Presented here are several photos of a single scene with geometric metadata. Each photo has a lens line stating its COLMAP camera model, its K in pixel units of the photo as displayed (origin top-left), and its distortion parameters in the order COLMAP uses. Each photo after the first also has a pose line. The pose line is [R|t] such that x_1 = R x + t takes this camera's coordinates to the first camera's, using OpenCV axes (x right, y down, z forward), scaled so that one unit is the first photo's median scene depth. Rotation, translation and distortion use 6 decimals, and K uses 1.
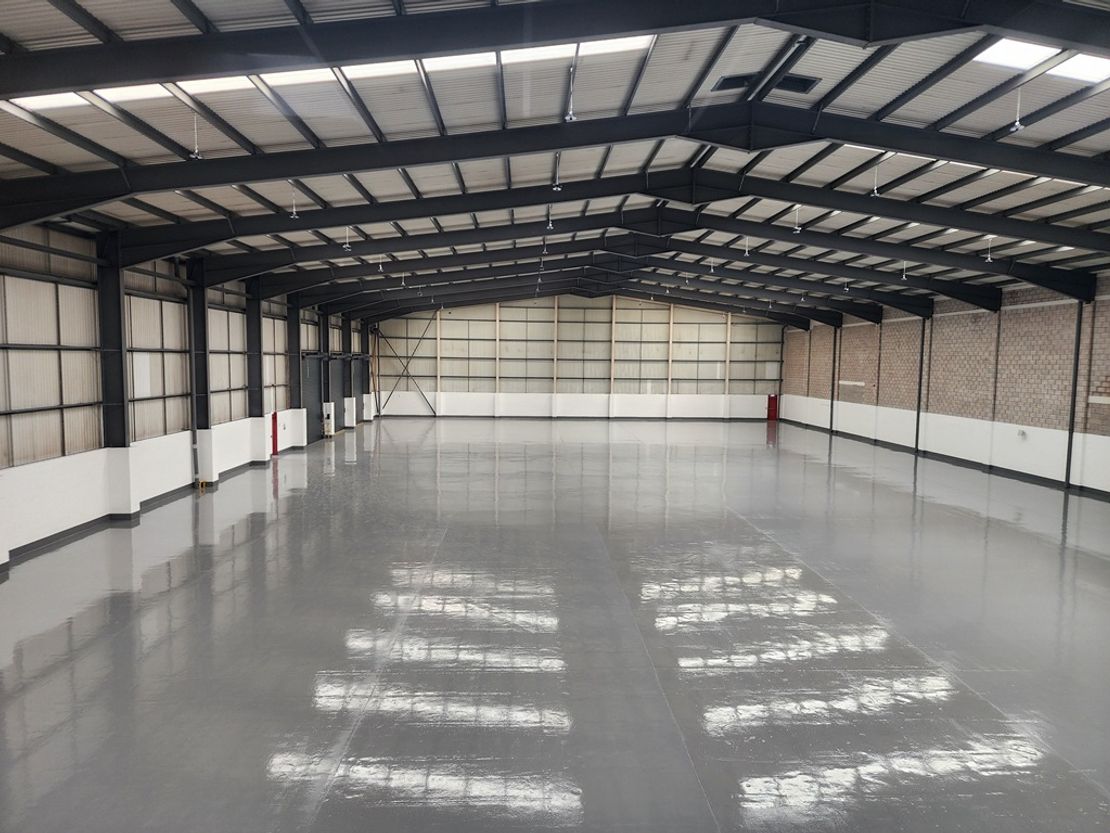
lens RADIAL K [[745.3, 0, 560.8], [0, 745.3, 419.8], [0, 0, 1]] dist [-0.006912, -0.006705]
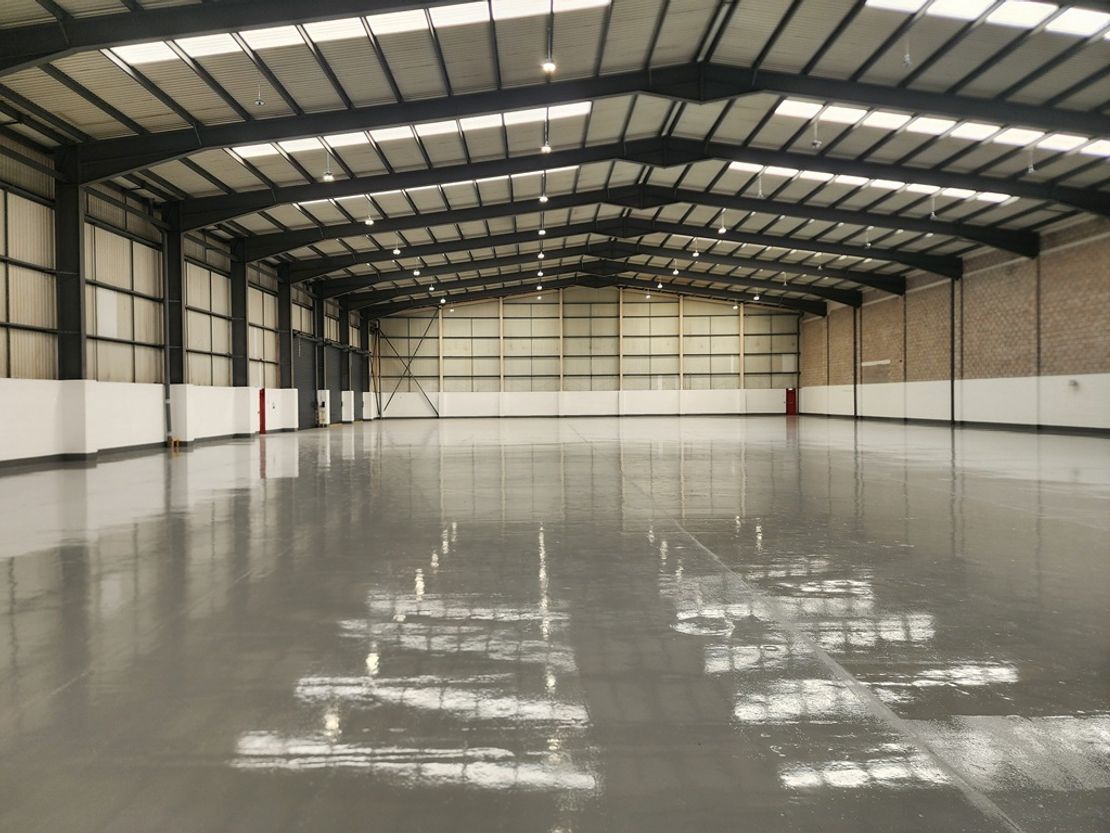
lens RADIAL K [[745.3, 0, 549.5], [0, 745.3, 409.6], [0, 0, 1]] dist [-0.006912, -0.006705]
pose [[0.999323, -0.021123, -0.030117, 0.006047], [0.018932, 0.997276, -0.071284, 0.072617], [0.031540, 0.070665, 0.997001, 0.056652]]
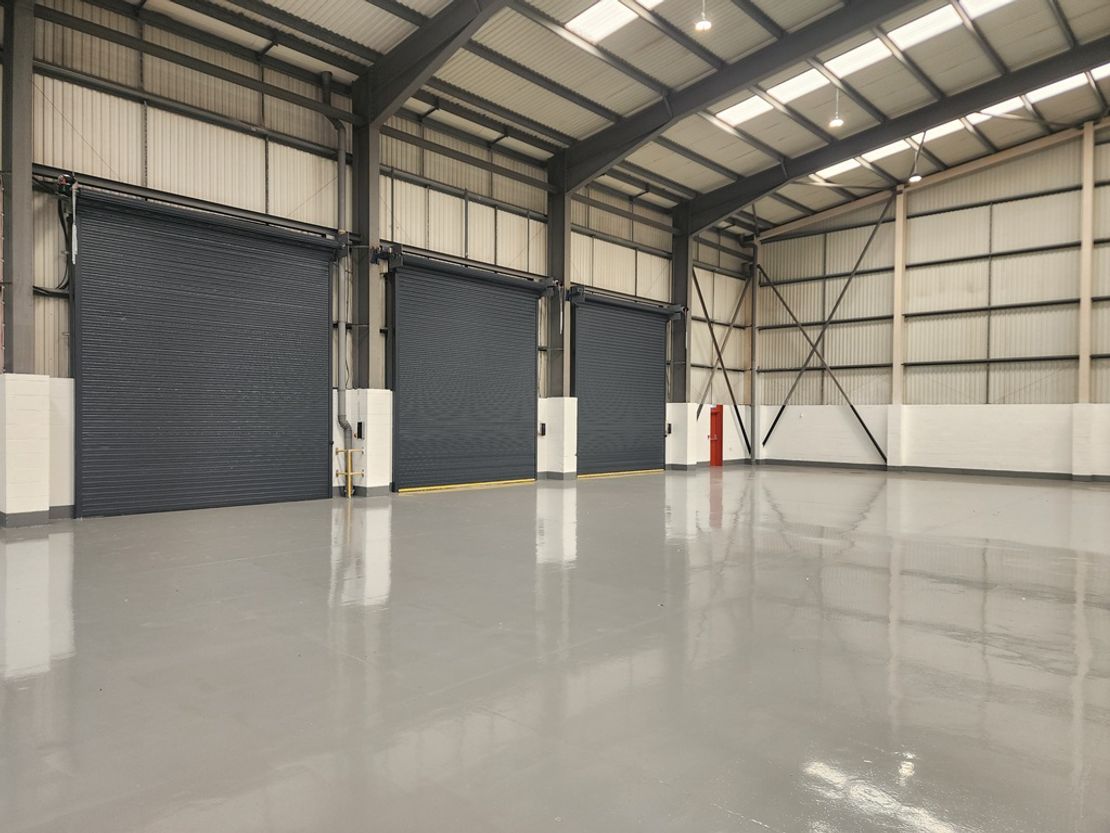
lens RADIAL K [[688.2, 0, 557.0], [0, 688.2, 424.7], [0, 0, 1]] dist [-0.014697, -0.004708]
pose [[0.679349, -0.003834, -0.733805, -0.031624], [-0.061284, 0.996197, -0.061941, 0.006744], [0.731252, 0.087050, 0.676530, 0.820124]]
